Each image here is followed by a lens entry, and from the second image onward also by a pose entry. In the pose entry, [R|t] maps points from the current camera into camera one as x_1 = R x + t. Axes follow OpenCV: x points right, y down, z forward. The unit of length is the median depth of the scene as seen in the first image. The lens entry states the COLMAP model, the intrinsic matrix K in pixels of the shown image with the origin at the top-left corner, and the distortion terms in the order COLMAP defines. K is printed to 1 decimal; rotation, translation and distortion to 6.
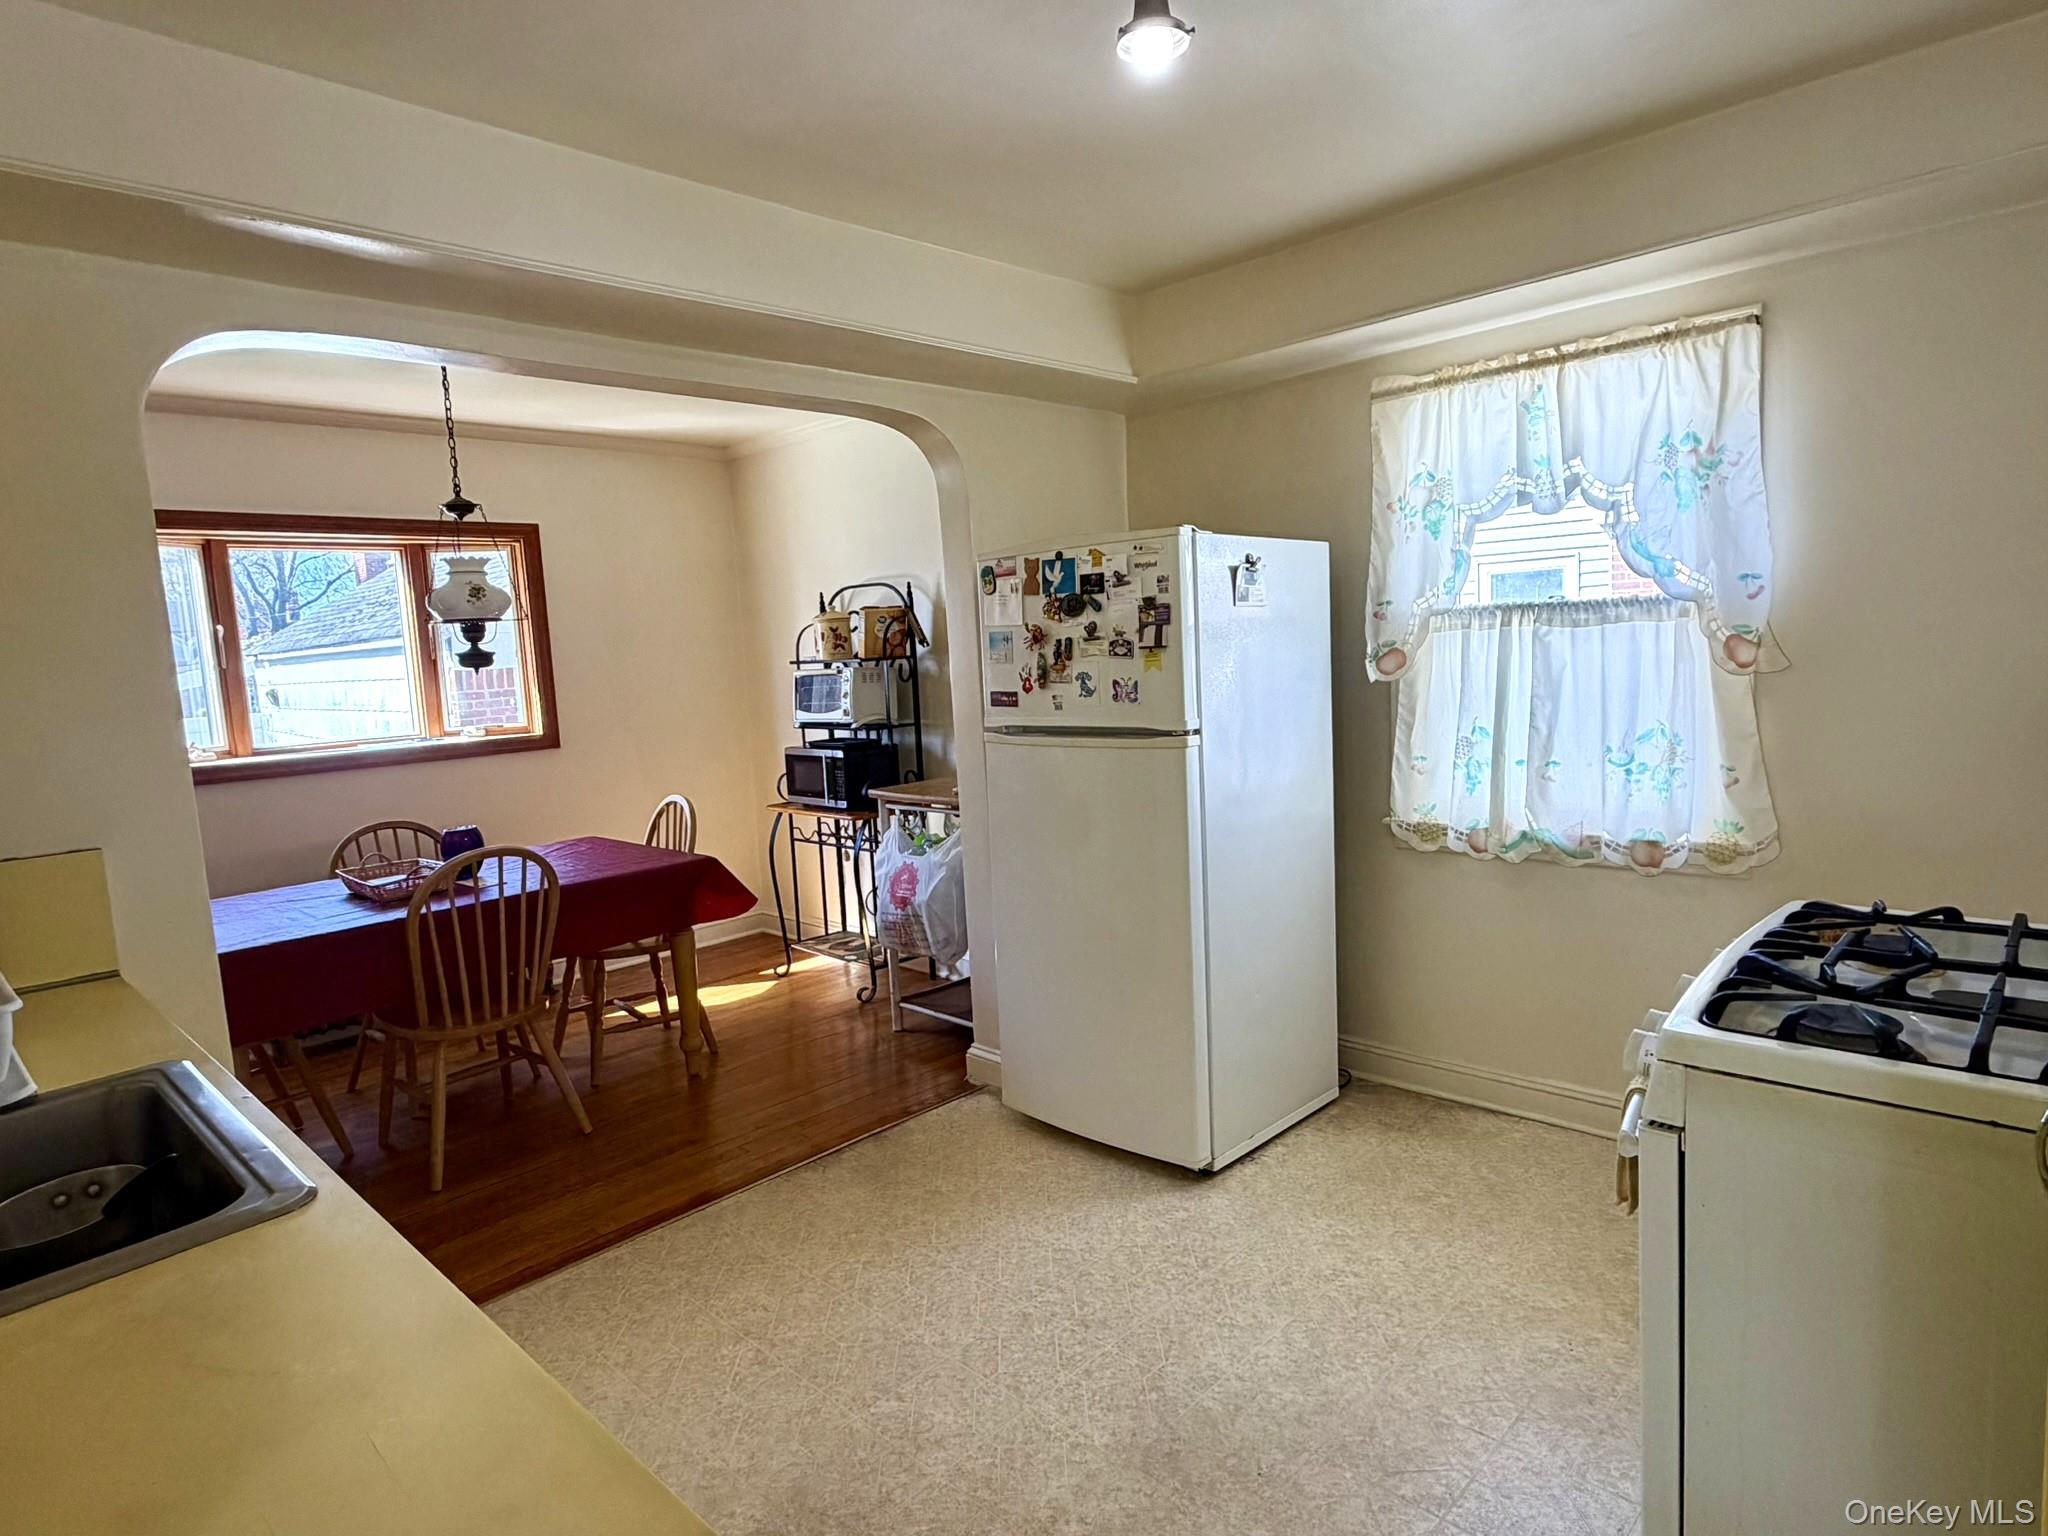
lens RADIAL K [[1137.9, 0, 1018.6], [0, 1137.9, 764.2], [0, 0, 1]] dist [0.001964, 0.001311]
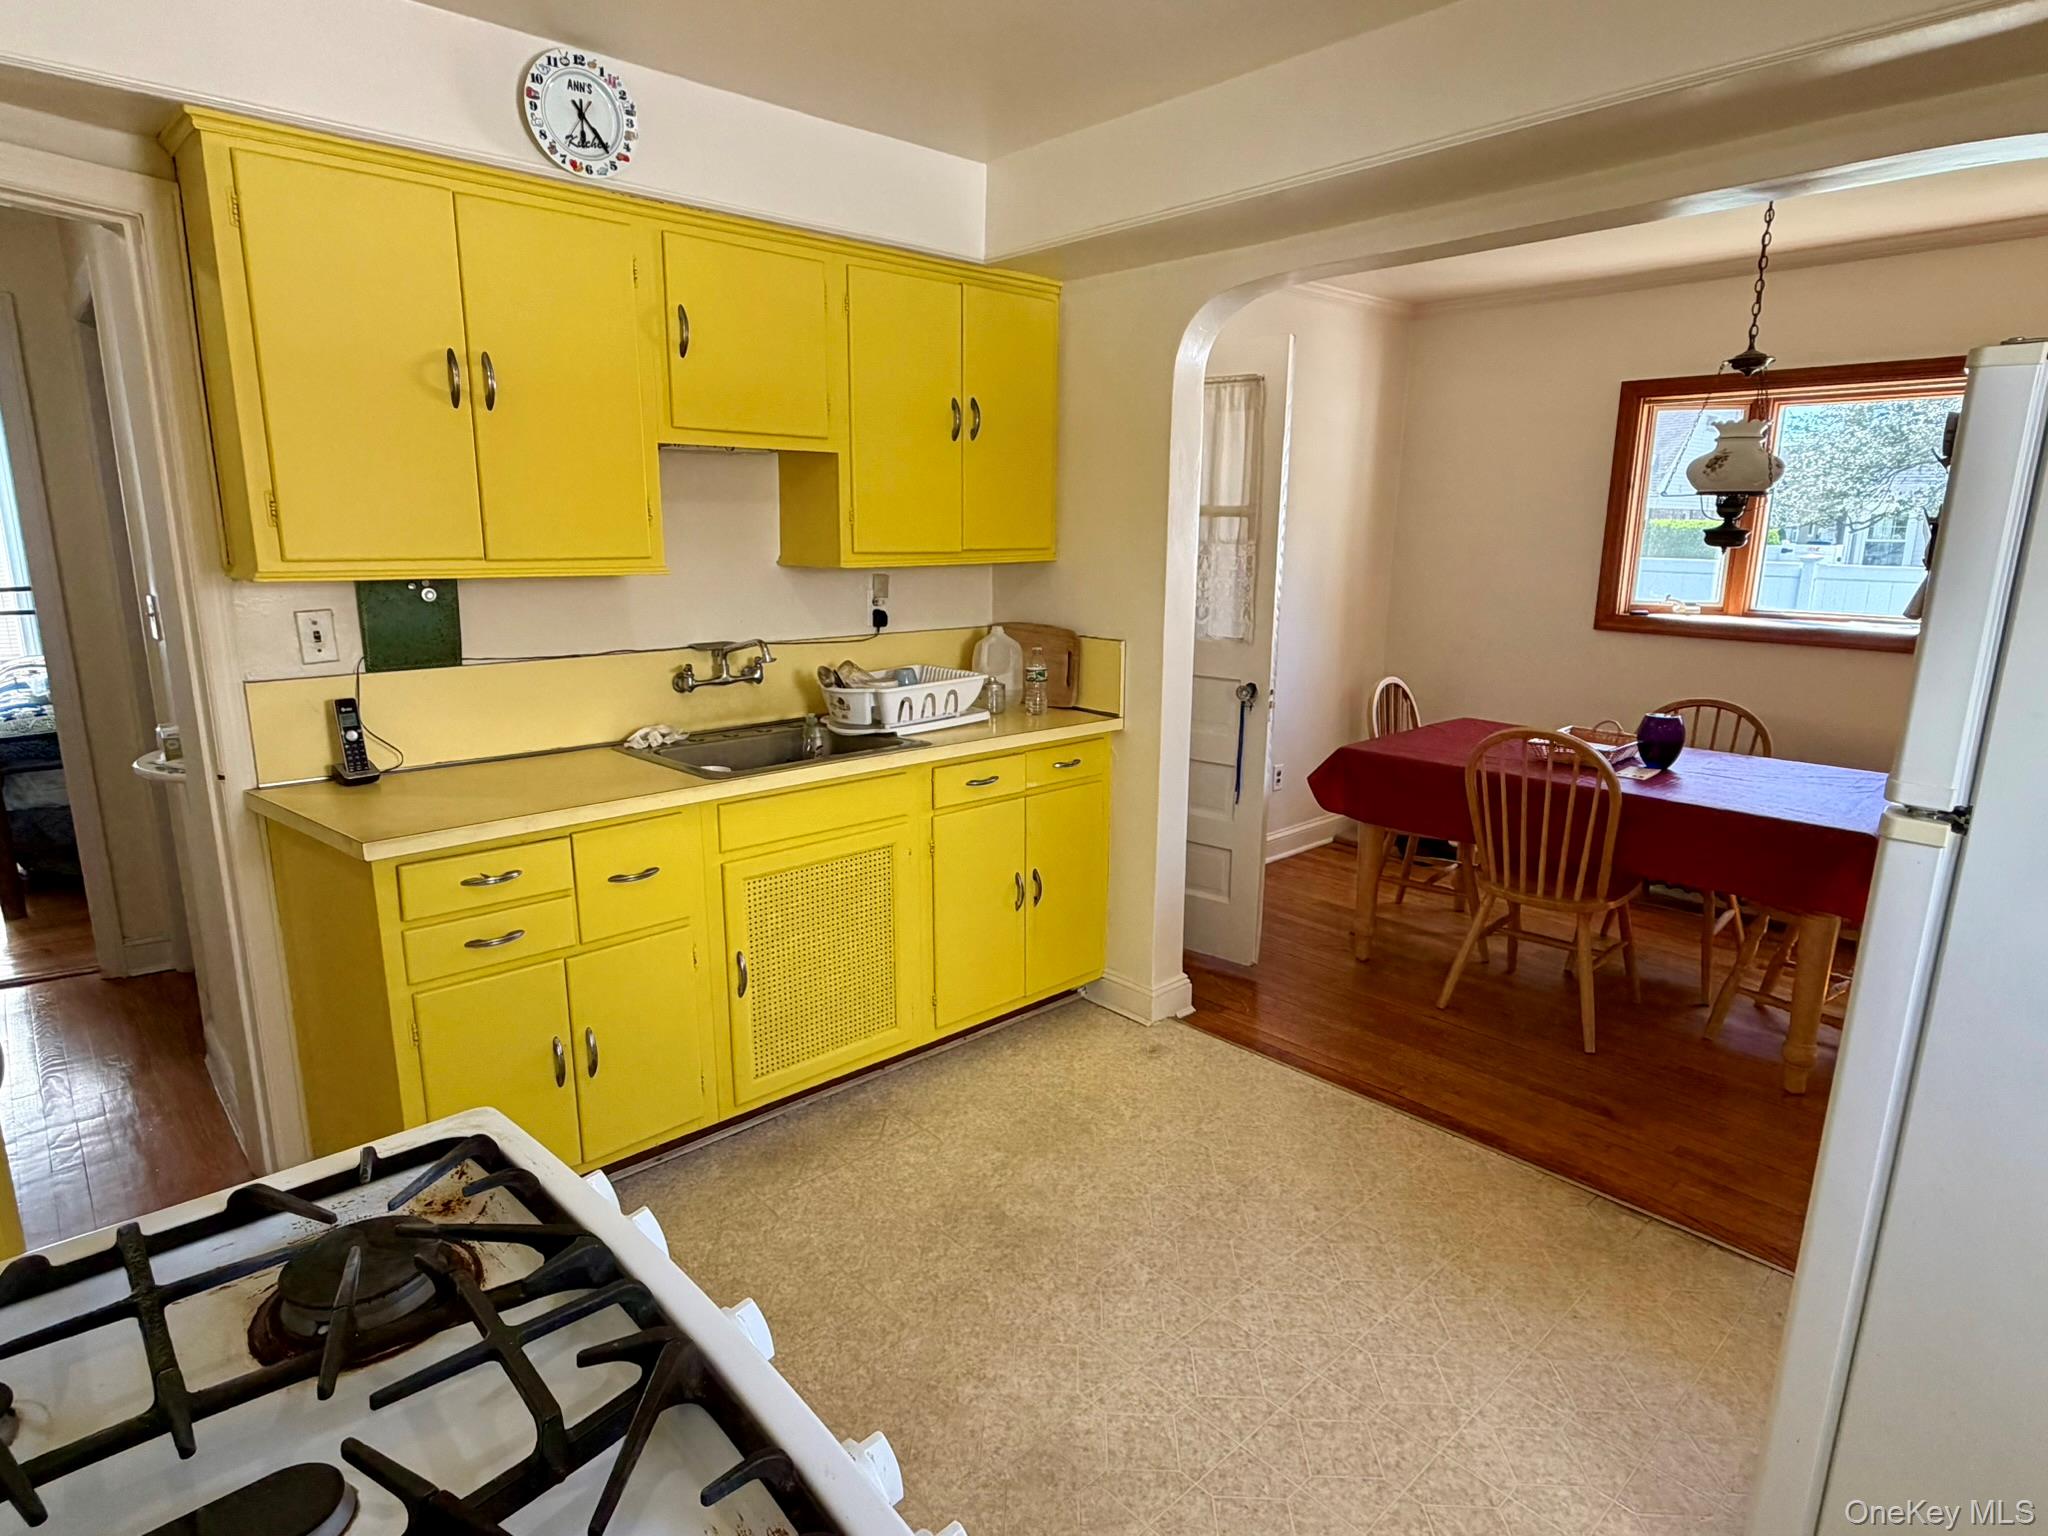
lens RADIAL K [[1137.9, 0, 1028.0], [0, 1137.9, 763.9], [0, 0, 1]] dist [0.001964, 0.001311]
pose [[-0.042857, 0.262395, -0.964008, 0.364424], [-0.113871, 0.957324, 0.265638, -0.077251], [0.992571, 0.121157, -0.011149, 0.387254]]
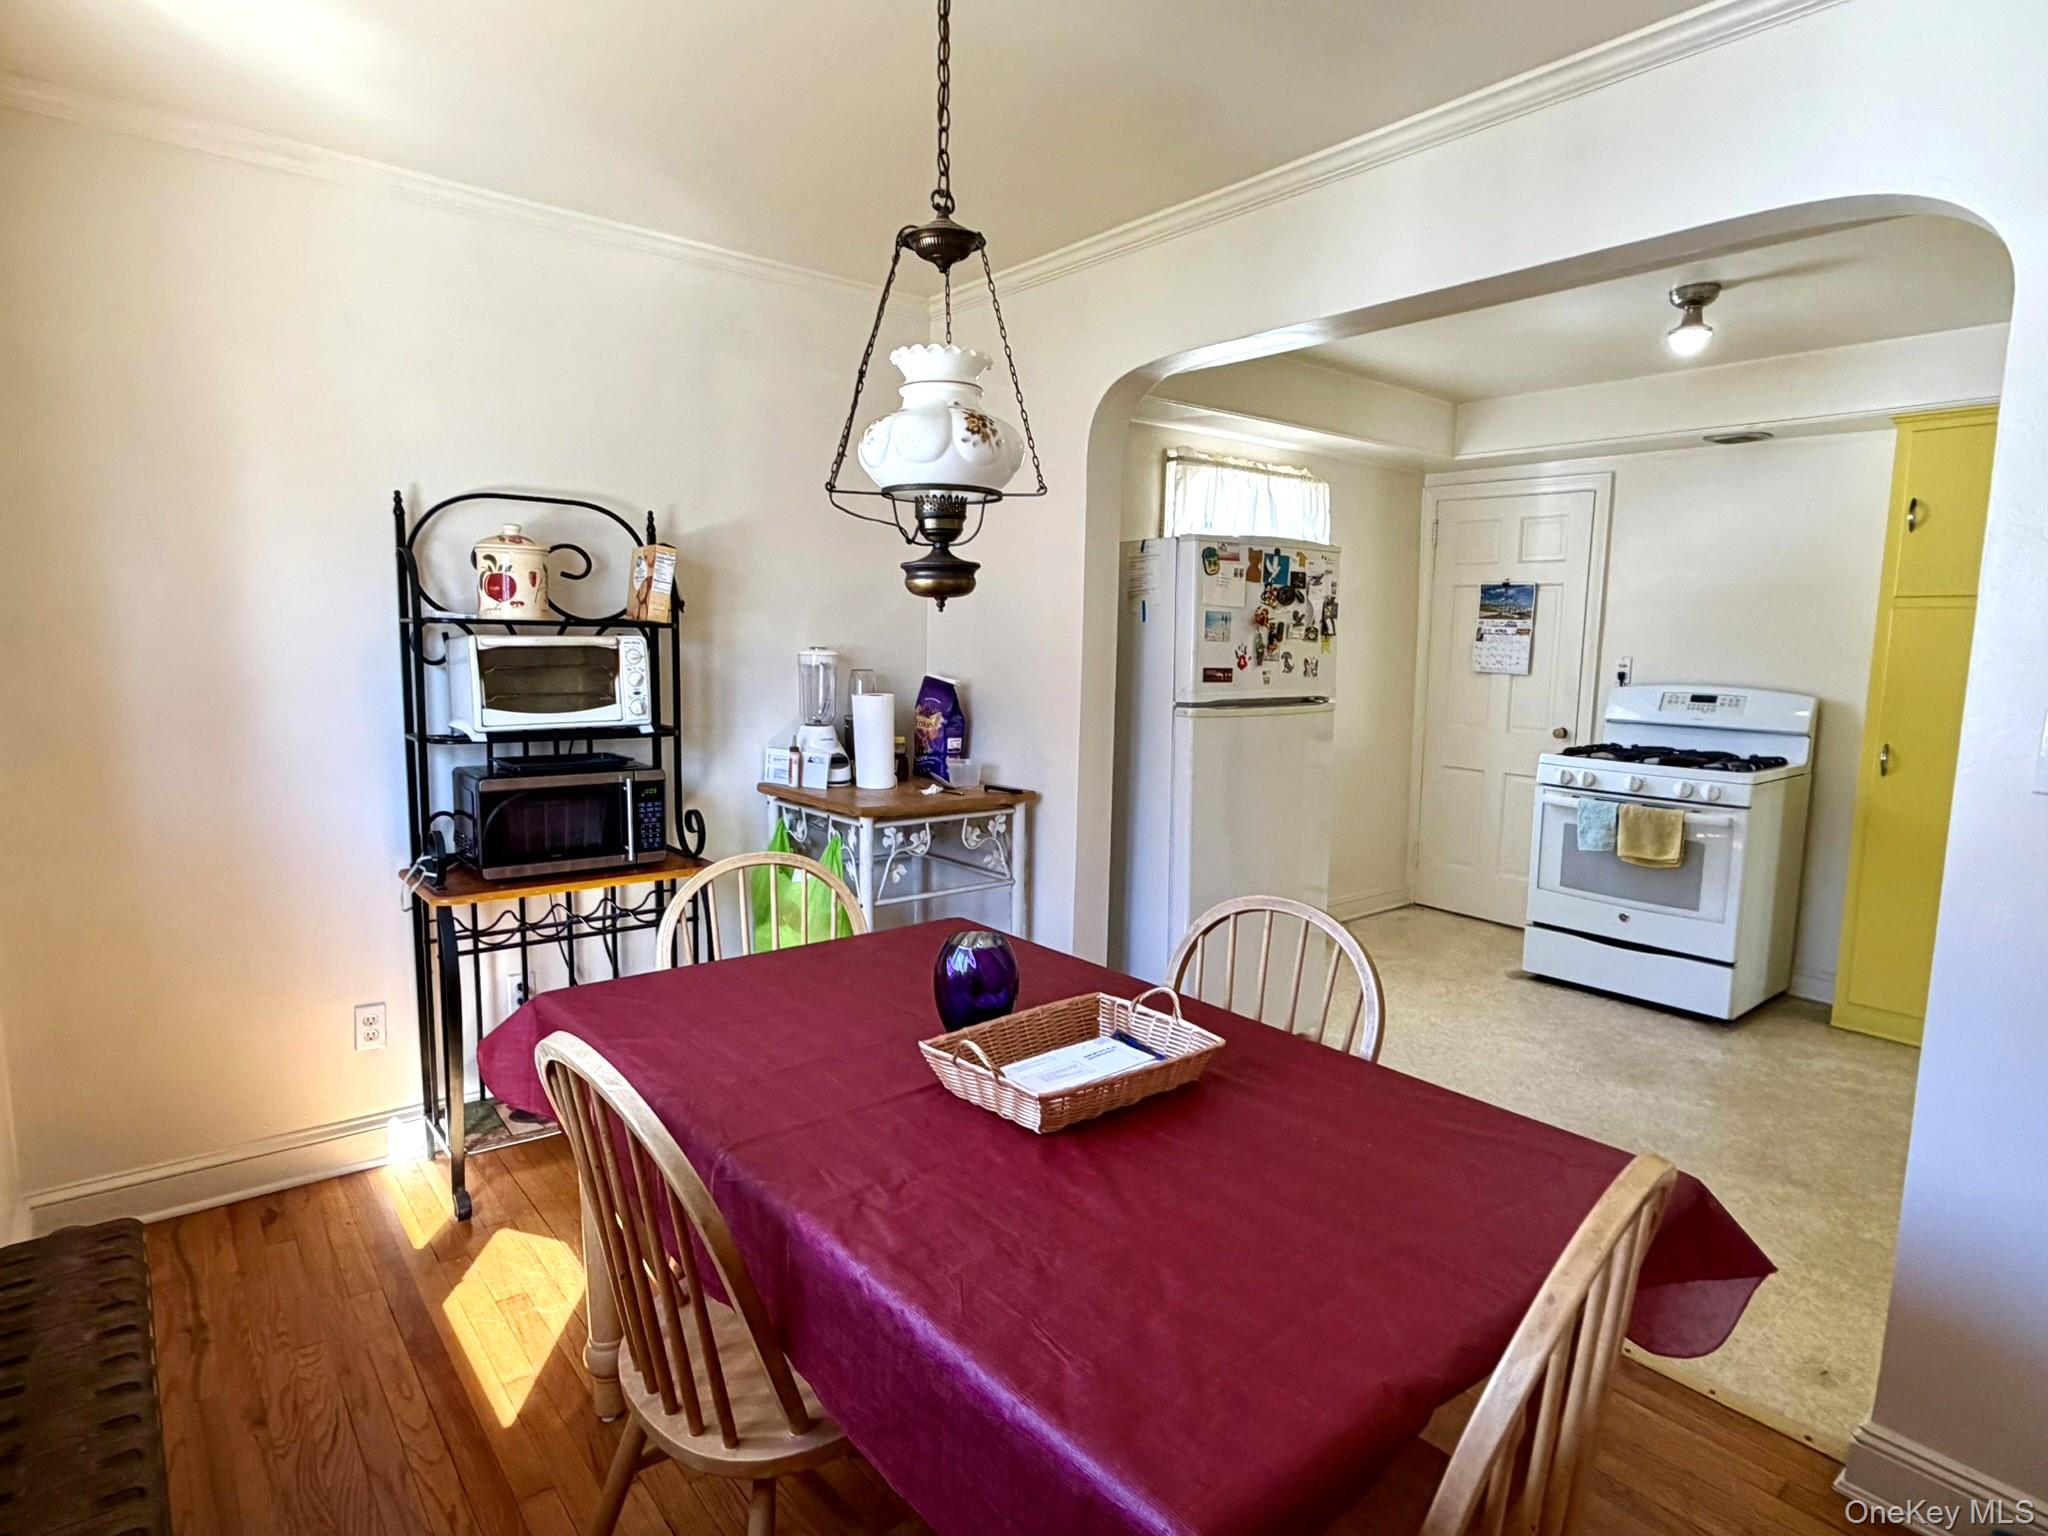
lens RADIAL K [[1137.9, 0, 1035.3], [0, 1137.9, 772.9], [0, 0, 1]] dist [0.001964, 0.001311]
pose [[0.104767, -0.064110, 0.992428, -0.756229], [0.084043, 0.994921, 0.055398, -0.027353], [-0.990939, 0.077603, 0.109623, 0.734781]]
